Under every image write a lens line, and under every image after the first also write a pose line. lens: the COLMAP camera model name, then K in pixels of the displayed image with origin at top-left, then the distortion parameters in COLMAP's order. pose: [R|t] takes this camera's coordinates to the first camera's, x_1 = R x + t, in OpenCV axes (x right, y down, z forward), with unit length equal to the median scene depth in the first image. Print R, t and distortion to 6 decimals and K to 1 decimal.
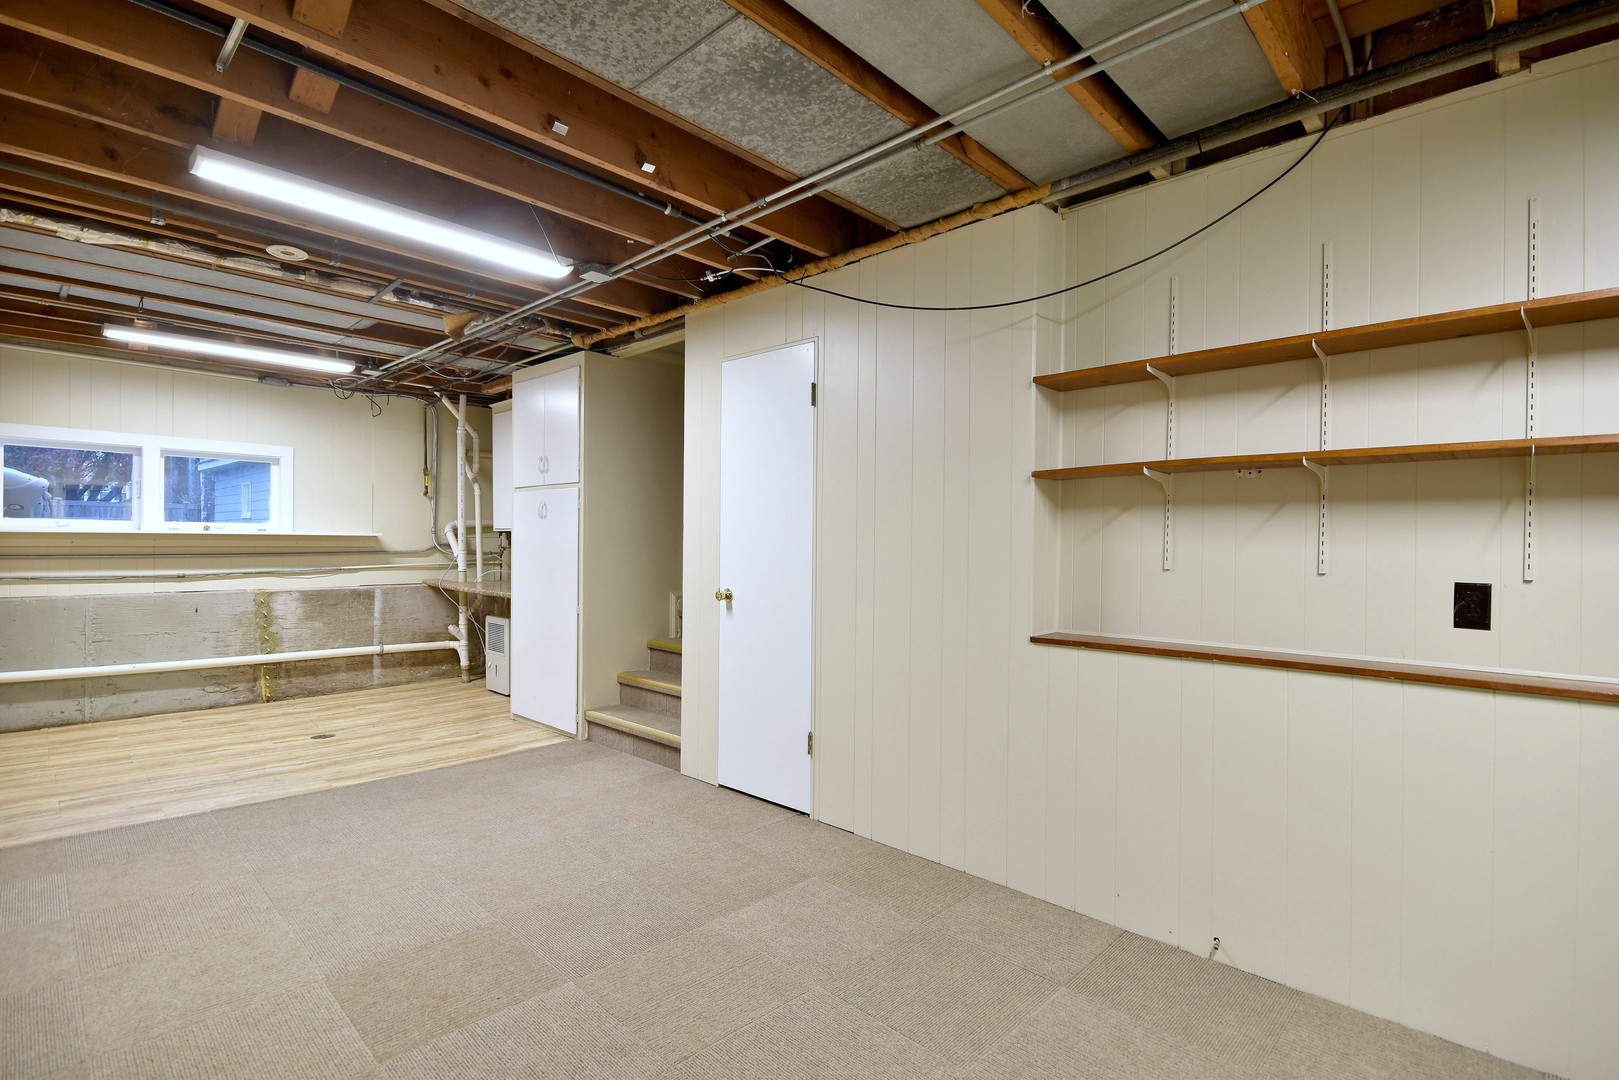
lens RADIAL K [[772.4, 0, 815.3], [0, 772.4, 540.1], [0, 0, 1]] dist [0.003326, -0.000389]
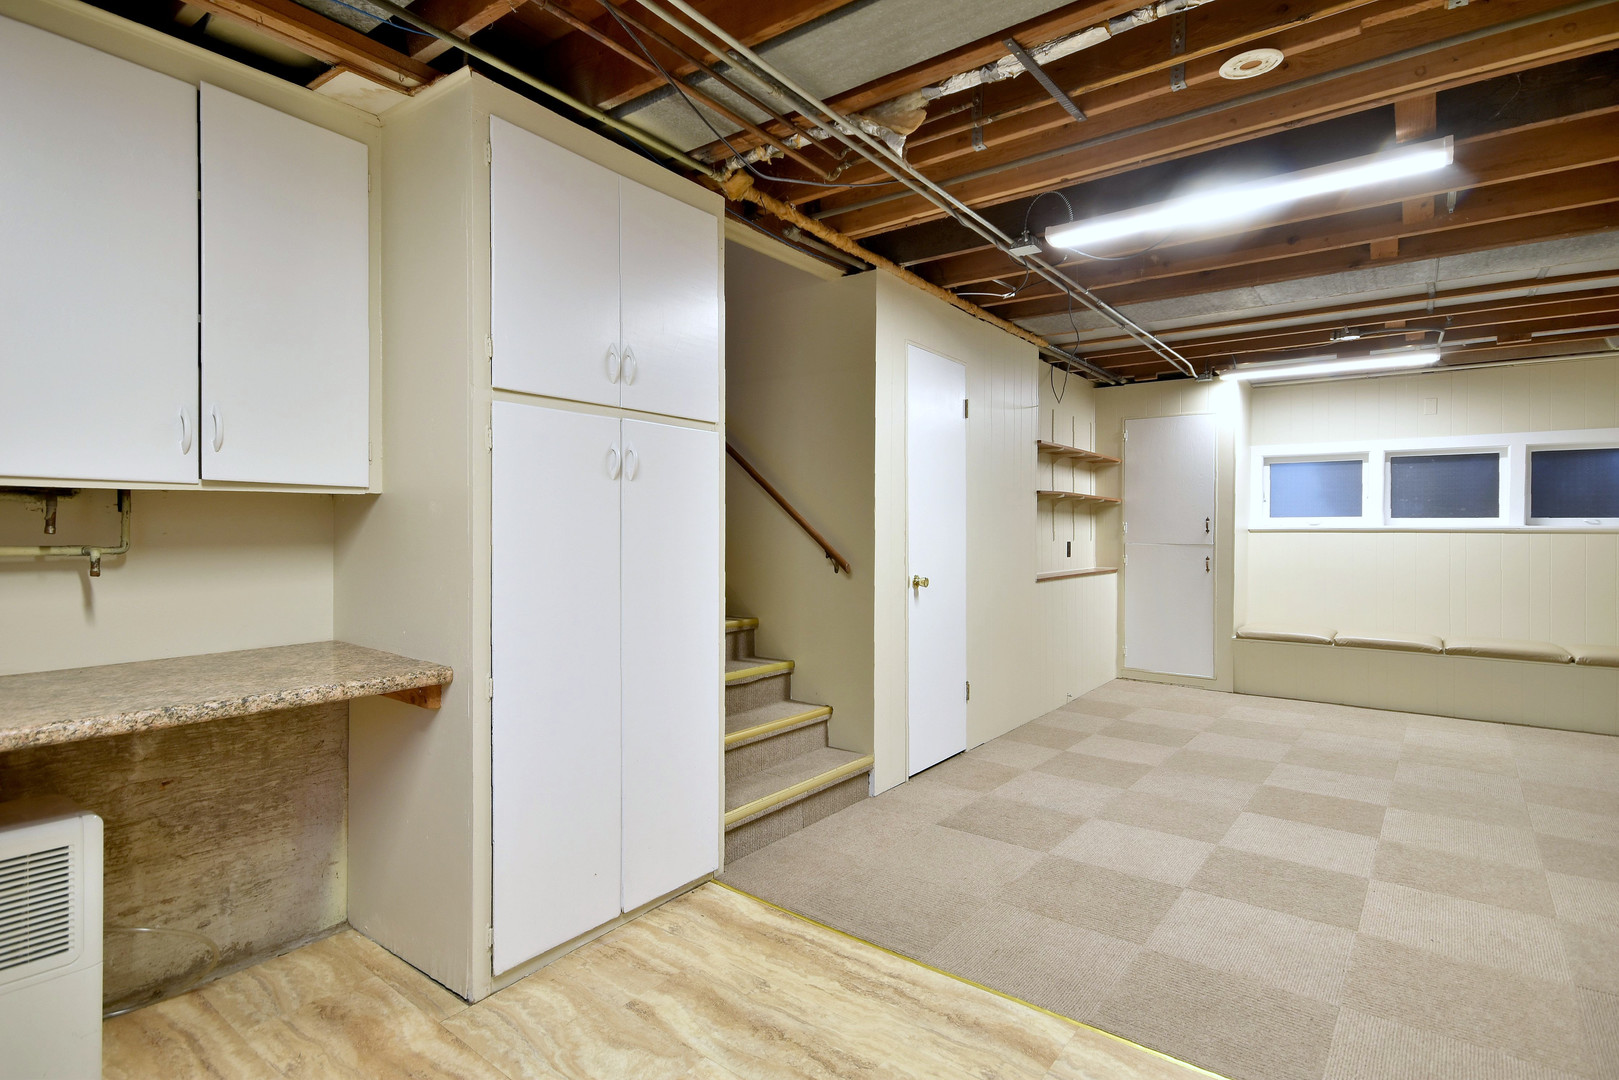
lens RADIAL K [[805.4, 0, 809.5], [0, 805.4, 540.0], [0, 0, 1]] dist [0.012529, -0.000709]
pose [[-0.112446, -0.013786, 0.993562, -1.070581], [-0.002034, 0.999905, 0.013644, 0.002925], [-0.993656, -0.000487, -0.112463, 1.186101]]
